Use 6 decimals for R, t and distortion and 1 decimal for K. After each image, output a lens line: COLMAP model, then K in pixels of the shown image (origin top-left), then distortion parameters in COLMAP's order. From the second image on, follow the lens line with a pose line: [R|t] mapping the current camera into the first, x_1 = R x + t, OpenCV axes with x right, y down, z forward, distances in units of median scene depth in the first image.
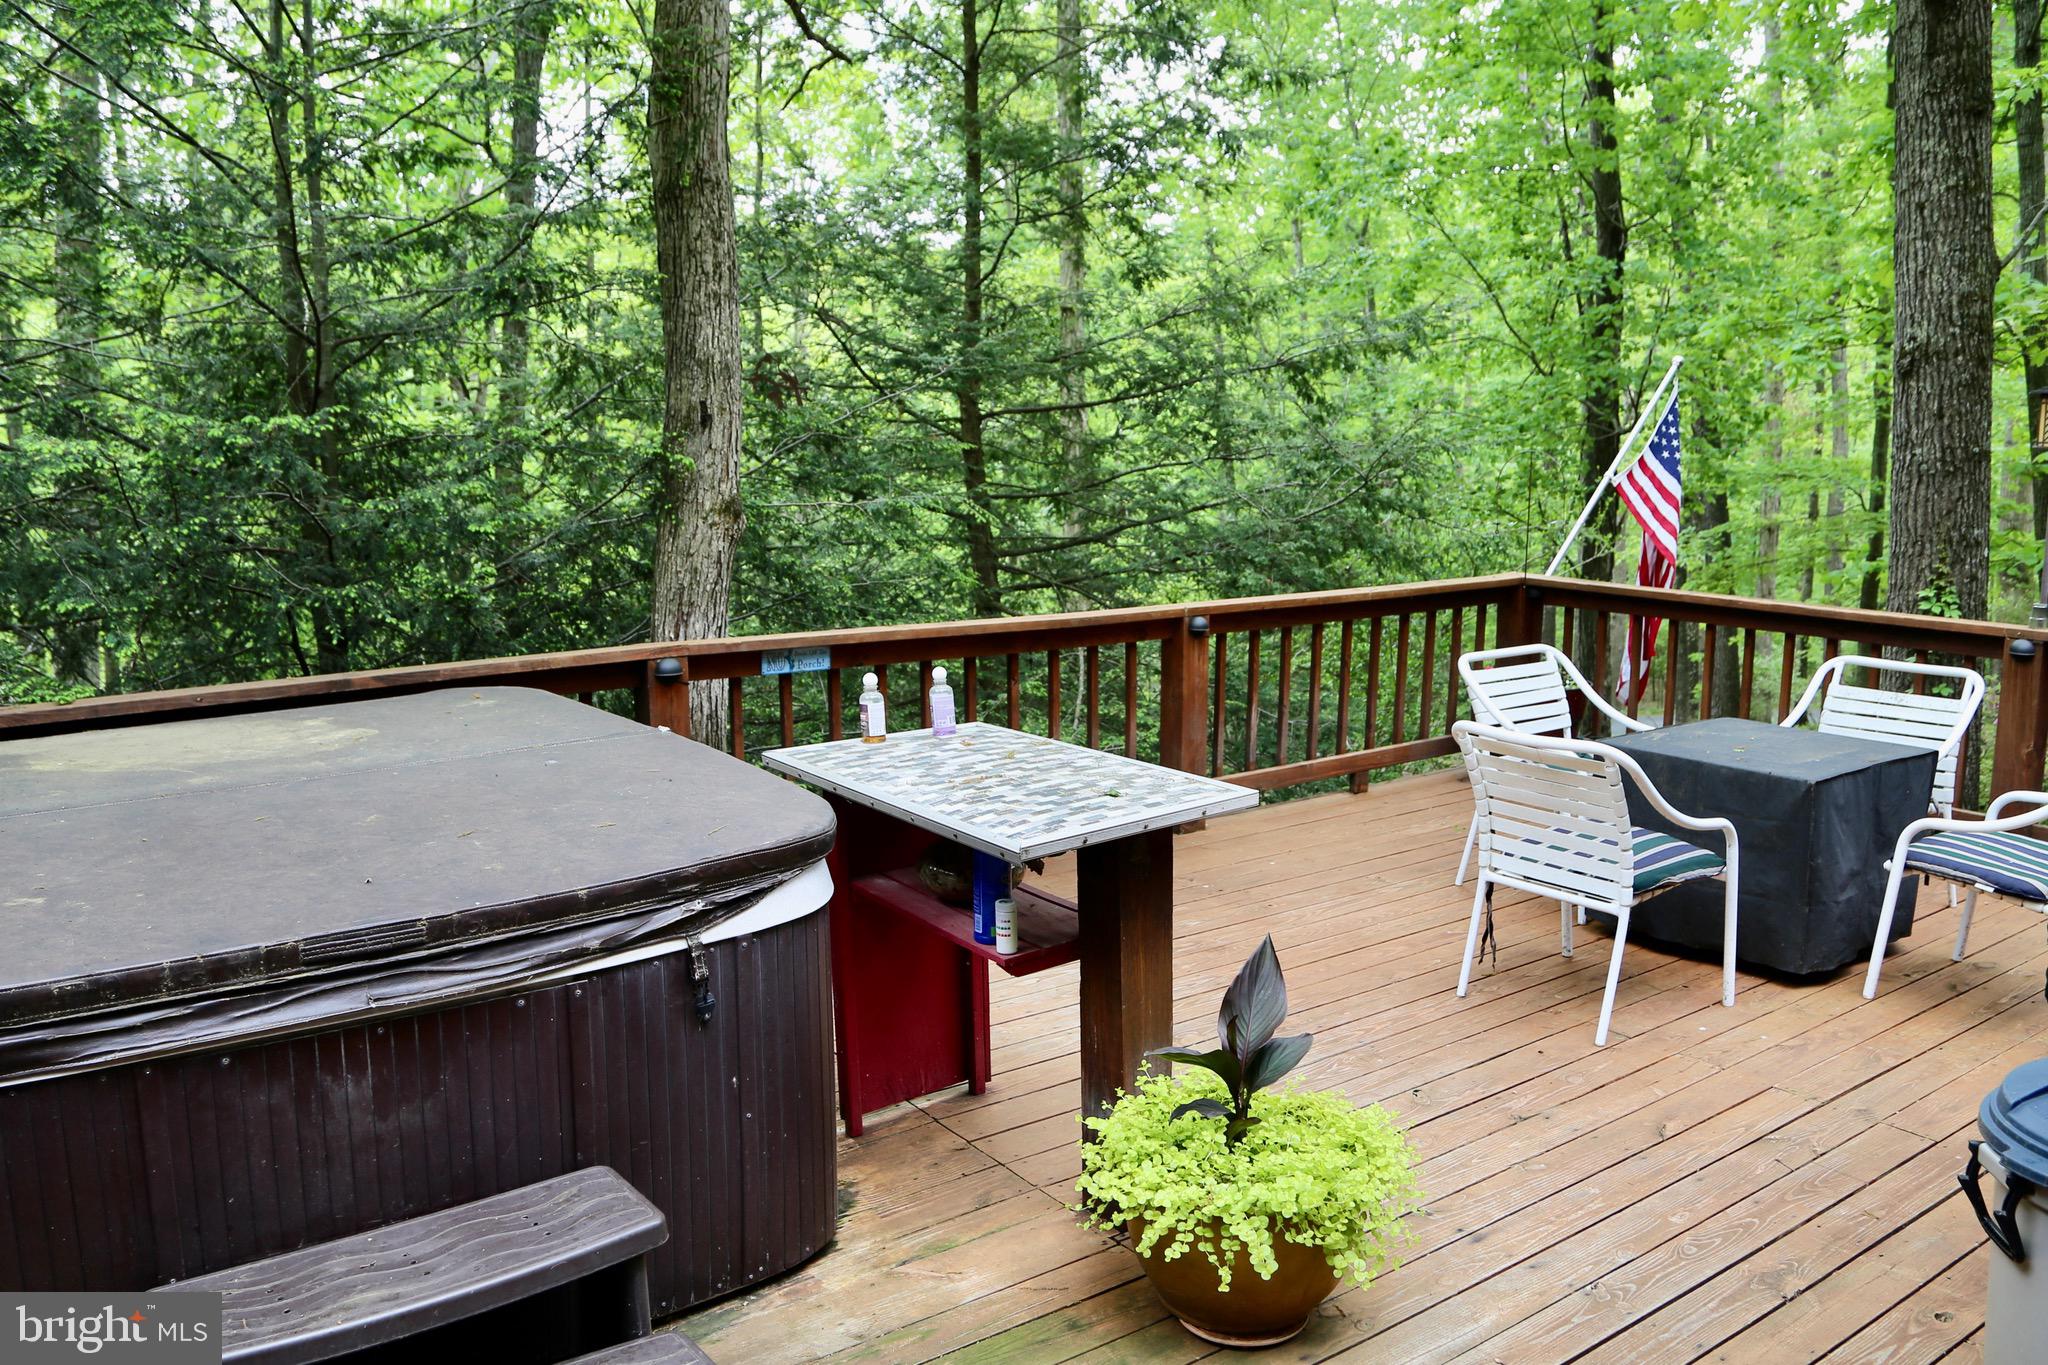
lens RADIAL K [[1611.7, 0, 1020.5], [0, 1611.7, 720.9], [0, 0, 1]] dist [-0.130185, 0.066987]
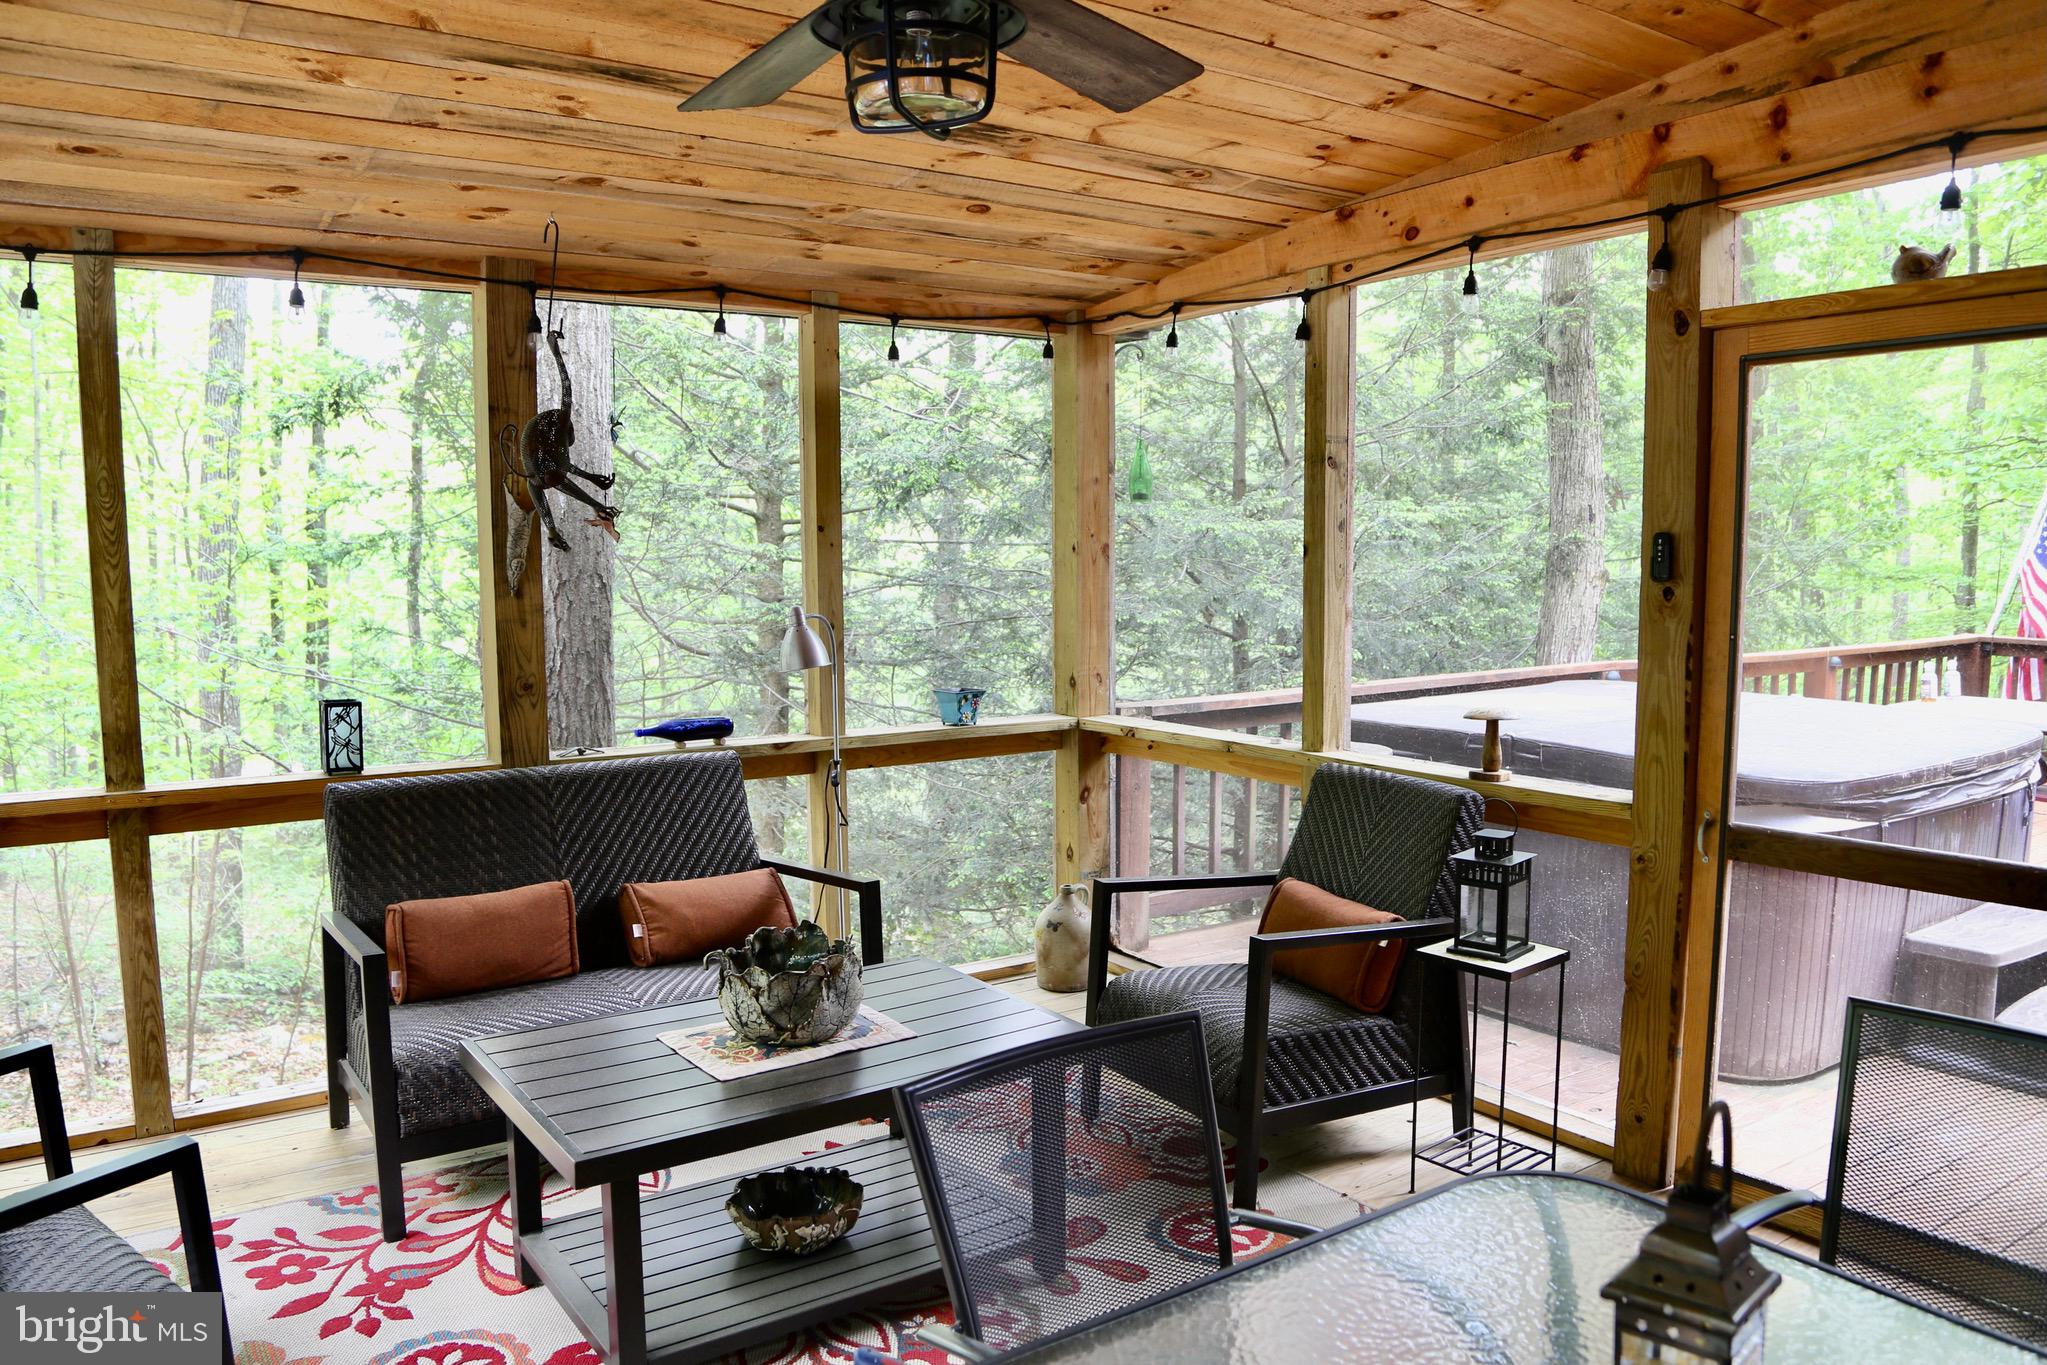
lens RADIAL K [[1536.7, 0, 1034.8], [0, 1536.7, 689.1], [0, 0, 1]] dist [-0.139948, 0.131980]
pose [[0.999923, 0.005301, 0.011213, -0.727887], [-0.004363, 0.996615, -0.082098, 0.091635], [-0.011610, 0.082043, 0.996561, -0.395811]]
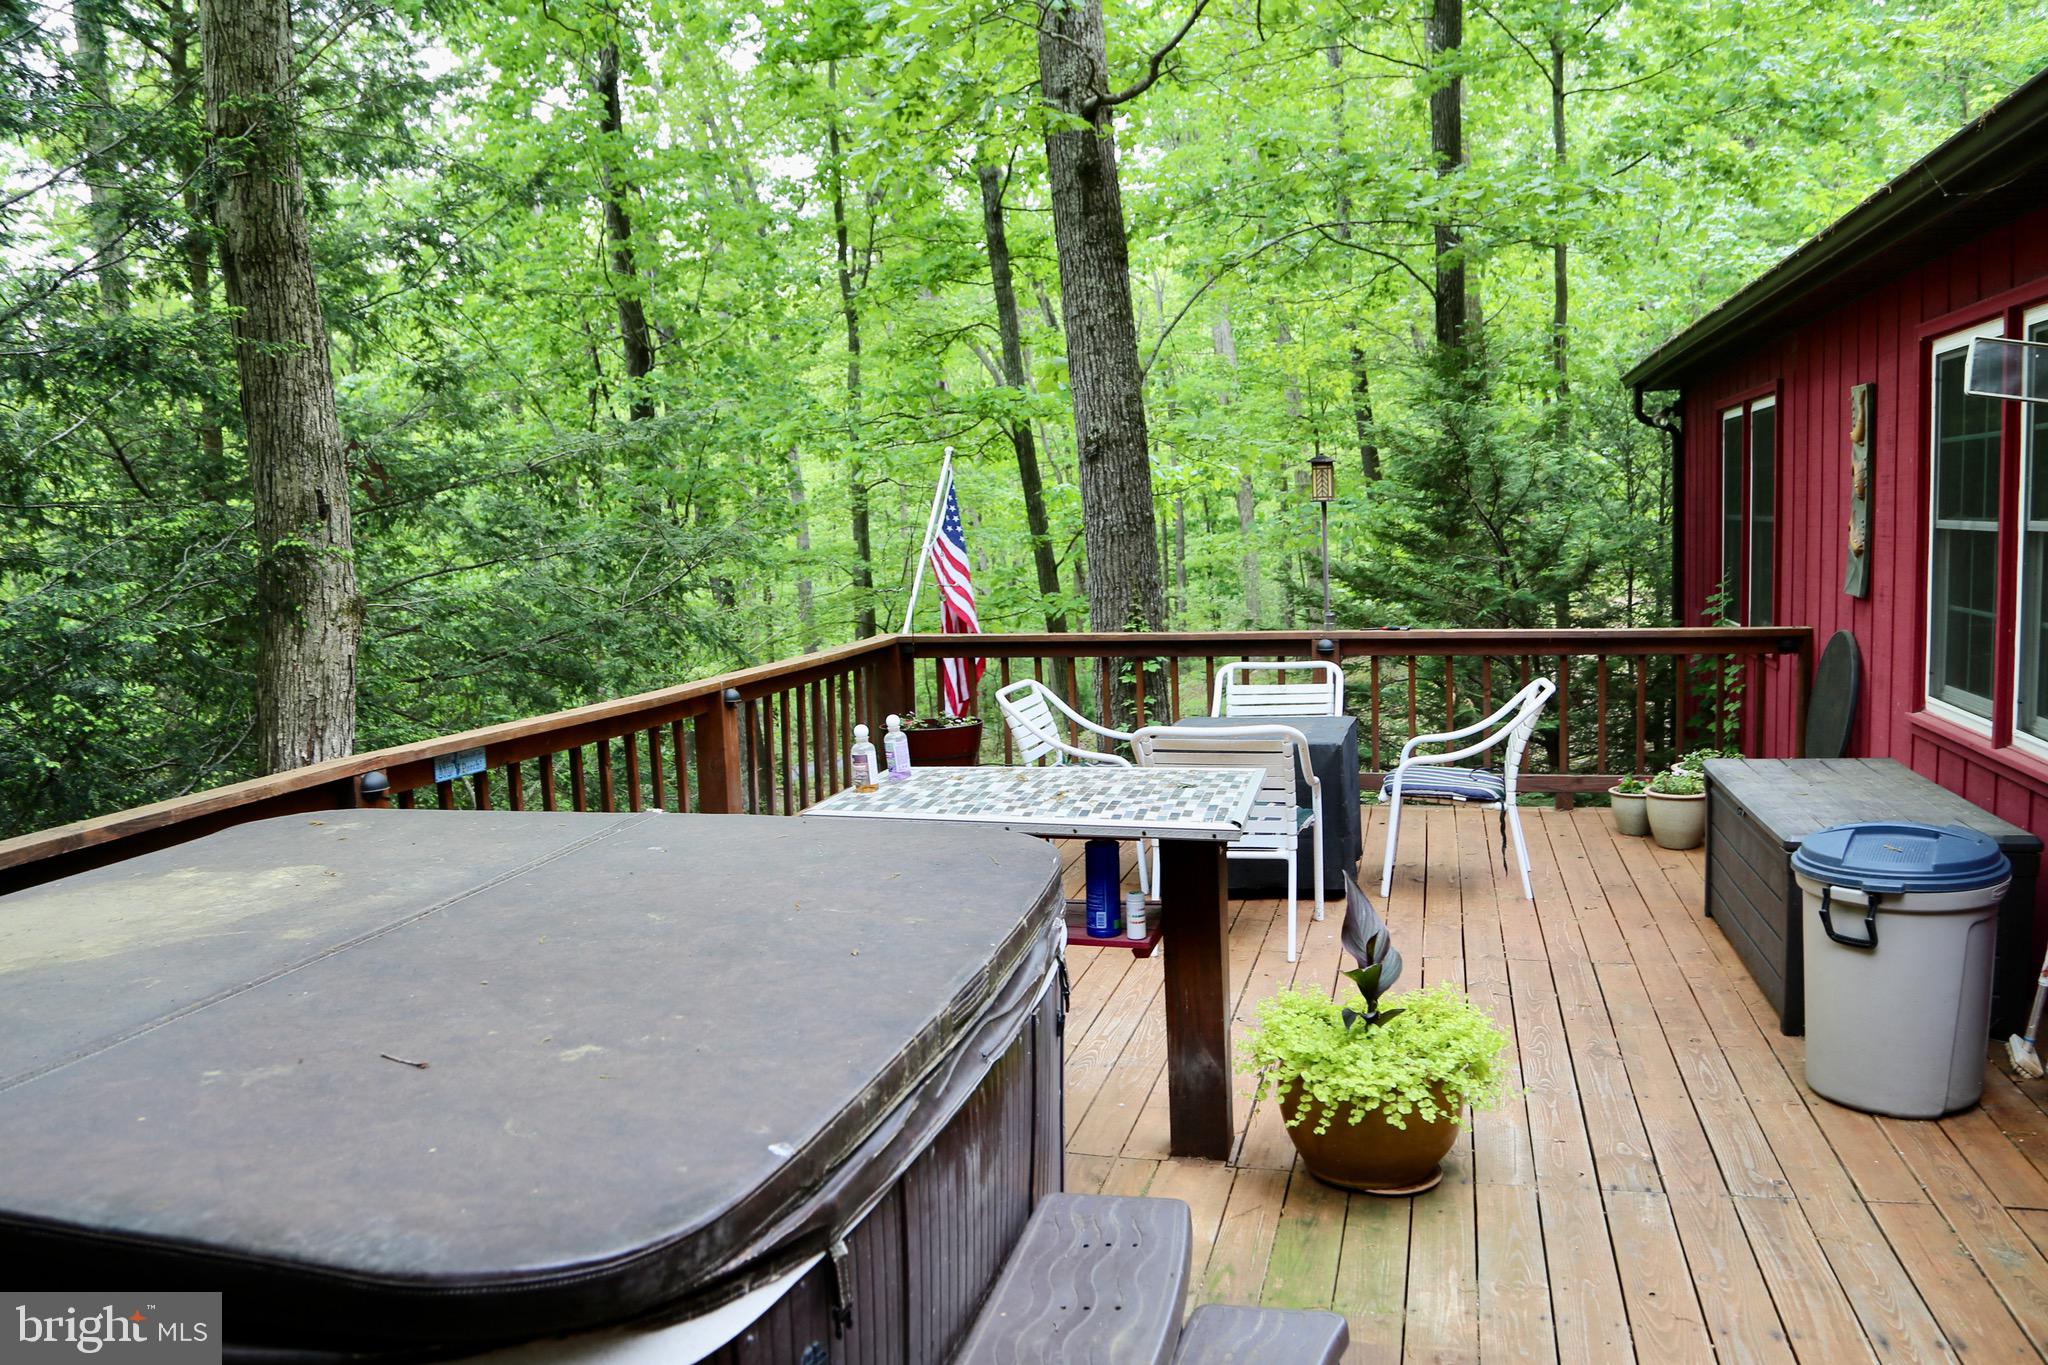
lens RADIAL K [[1537.4, 0, 1035.3], [0, 1537.4, 689.1], [0, 0, 1]] dist [-0.139948, 0.131980]
pose [[0.772171, -0.094978, 0.628277, -0.421178], [0.148310, 0.988395, -0.032859, -0.002444], [-0.617865, 0.118552, 0.777296, 0.109476]]
